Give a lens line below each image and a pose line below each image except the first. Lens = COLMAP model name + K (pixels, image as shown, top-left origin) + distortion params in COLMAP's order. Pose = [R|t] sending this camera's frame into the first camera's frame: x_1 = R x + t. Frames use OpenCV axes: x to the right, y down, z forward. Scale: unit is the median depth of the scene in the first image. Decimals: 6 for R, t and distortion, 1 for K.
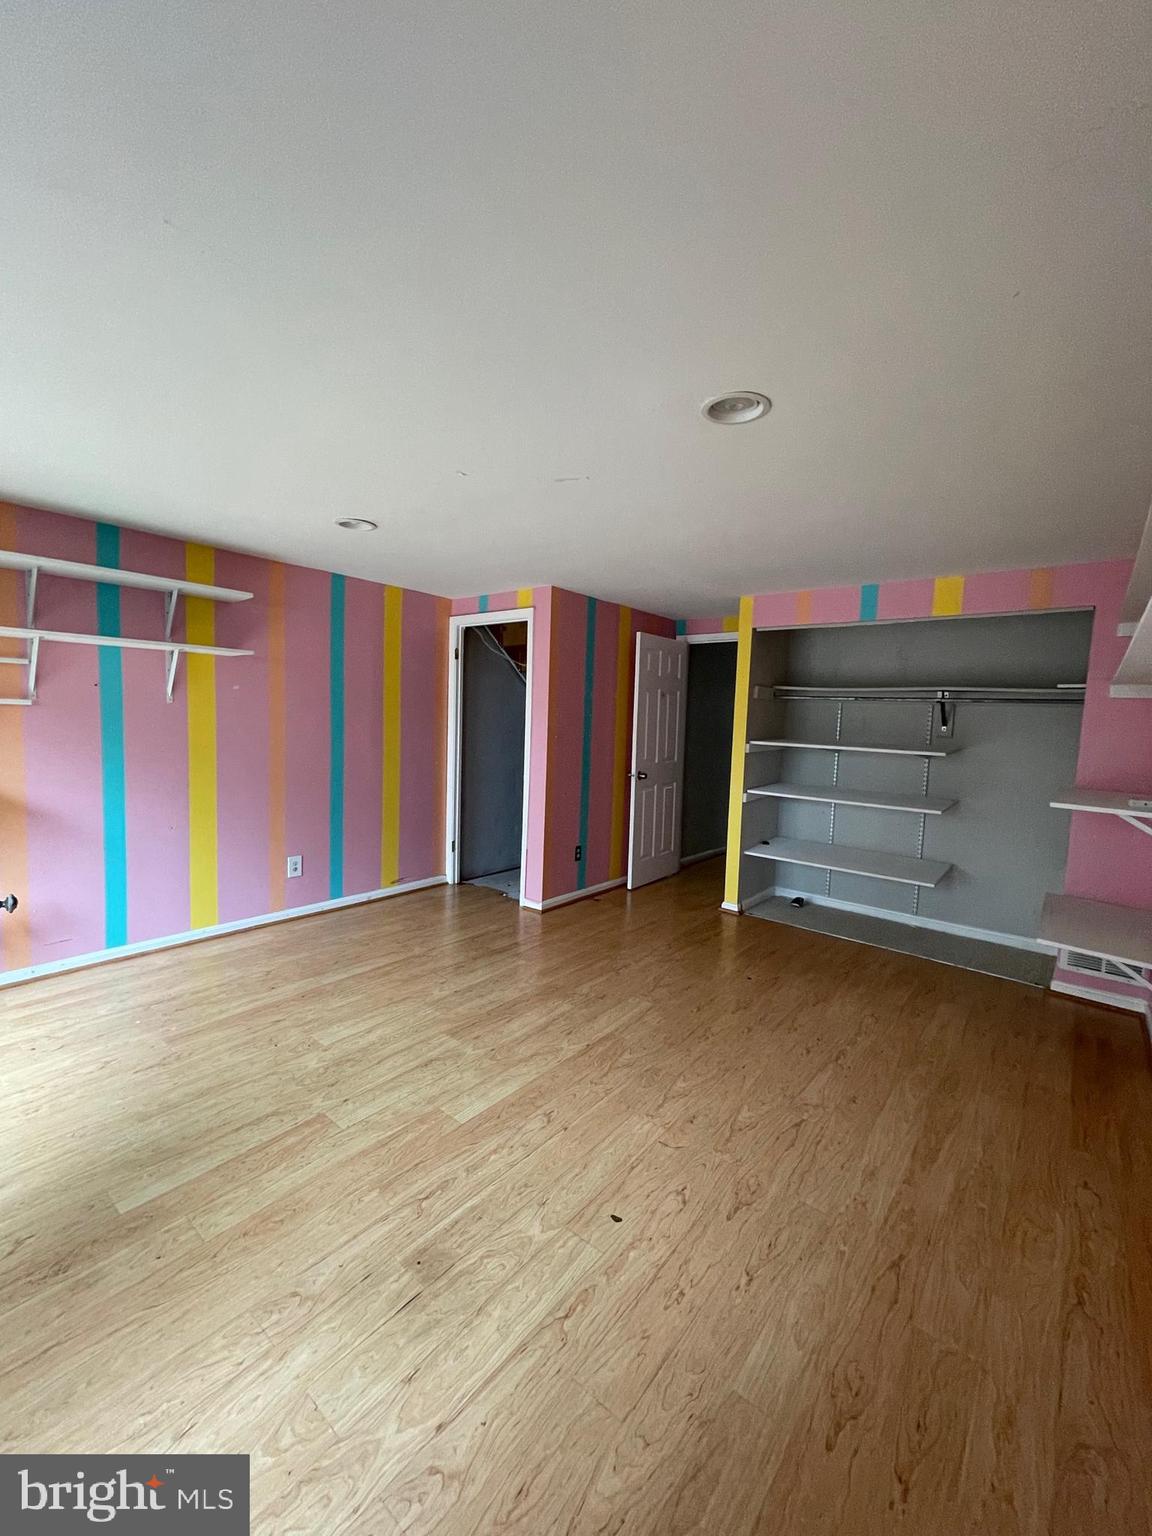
lens RADIAL K [[619.9, 0, 576.0], [0, 619.9, 768.0], [0, 0, 1]] dist [0.000297, -0.002090]
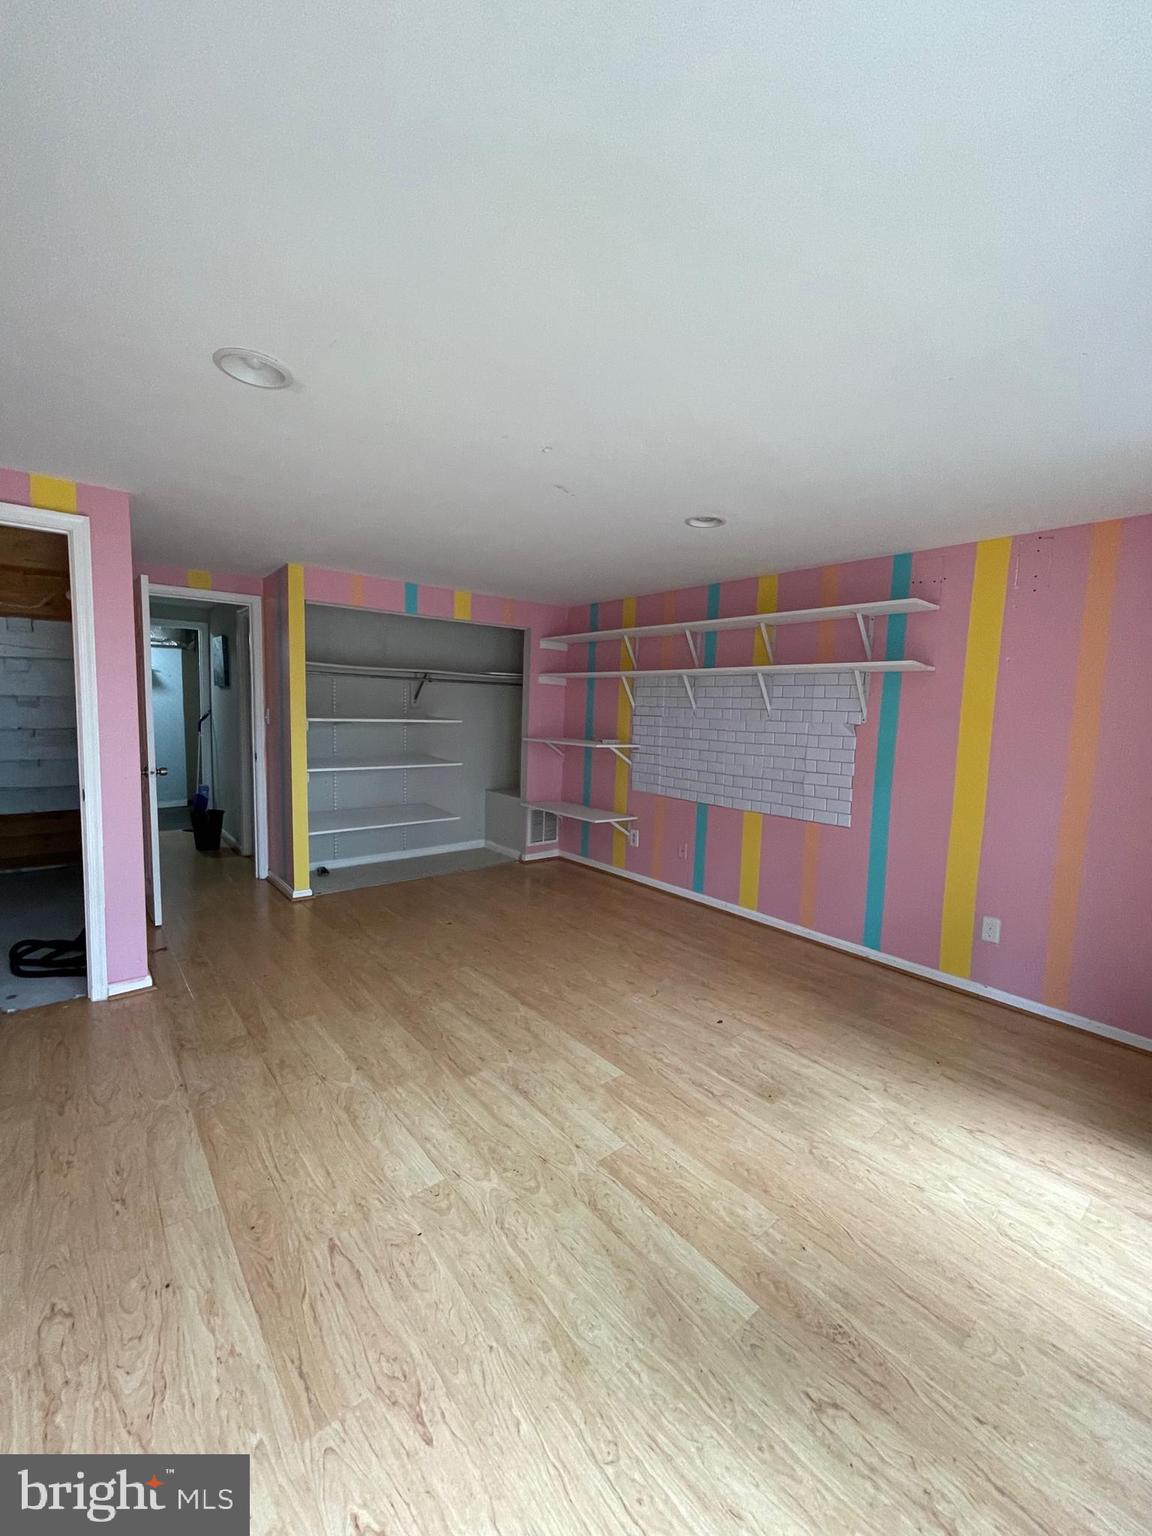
lens RADIAL K [[619.9, 0, 576.0], [0, 619.9, 768.0], [0, 0, 1]] dist [0.000297, -0.002090]
pose [[0.186596, -0.126560, 0.974251, -0.980932], [0.058029, 0.991356, 0.117668, -0.092370], [-0.980721, 0.034579, 0.192327, 0.677630]]
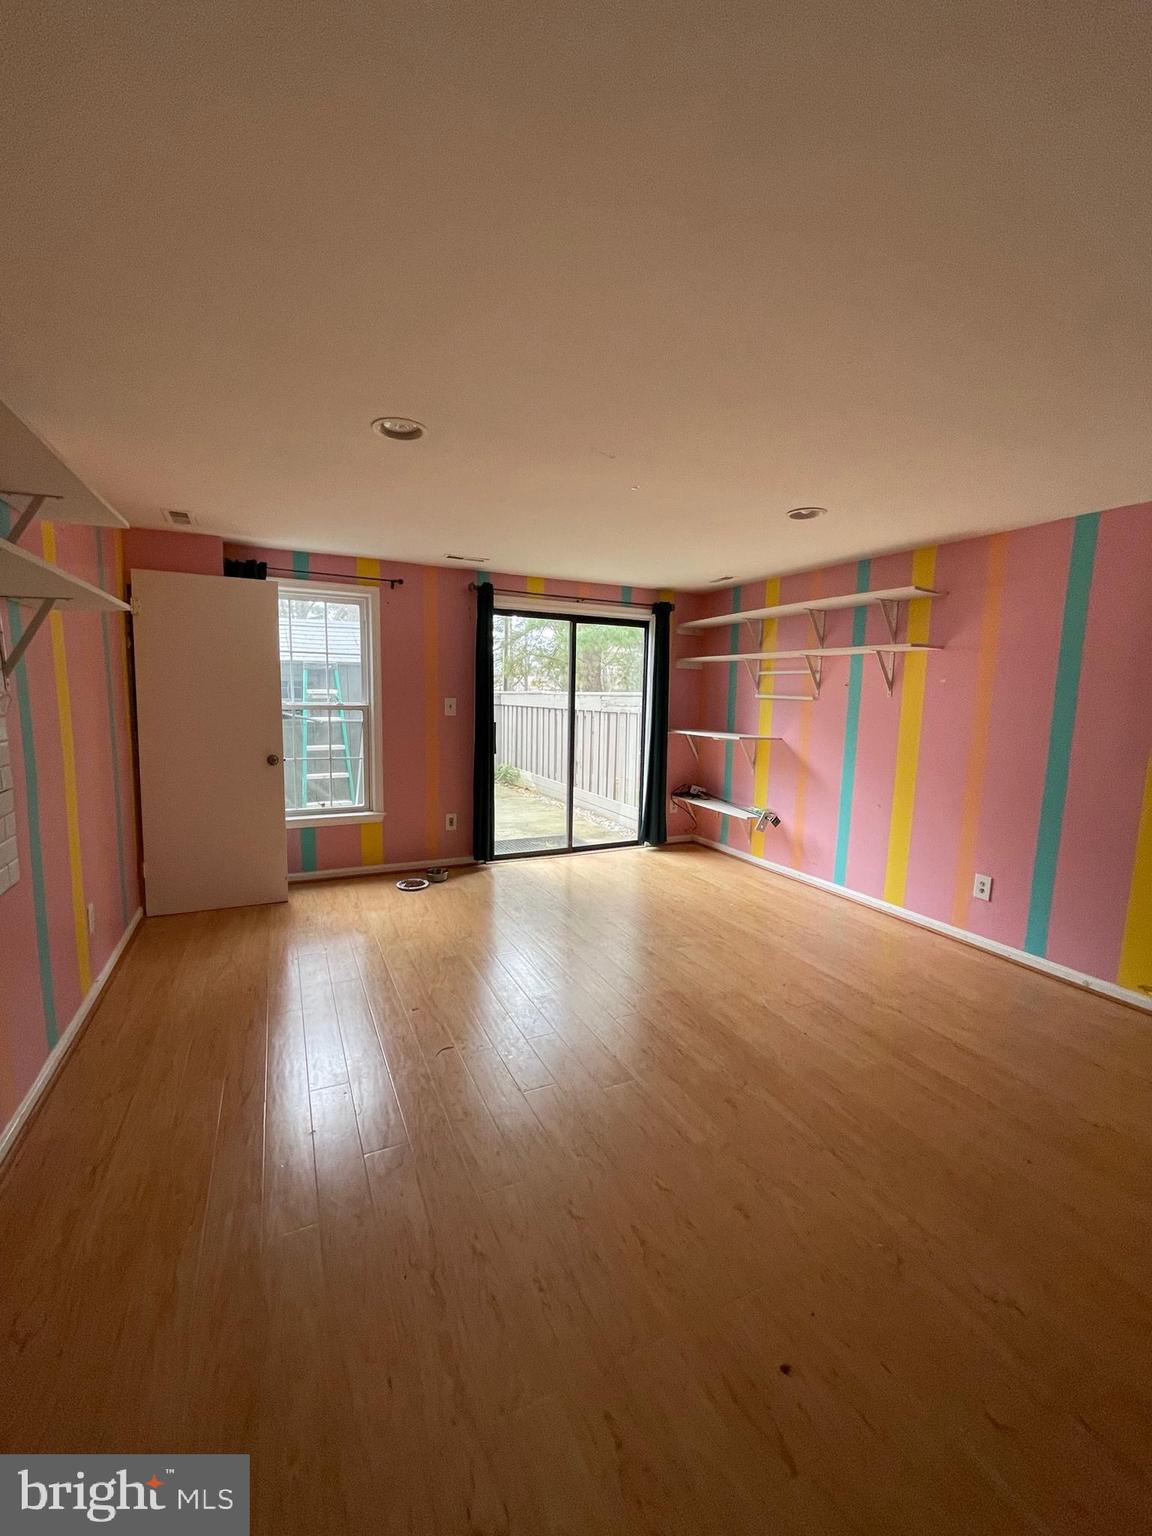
lens RADIAL K [[619.9, 0, 576.0], [0, 619.9, 768.0], [0, 0, 1]] dist [0.000297, -0.002090]
pose [[-0.418176, 0.068622, -0.905770, 0.826943], [-0.112486, 0.985555, 0.126599, -0.072390], [0.901374, 0.154827, -0.404417, 1.245460]]
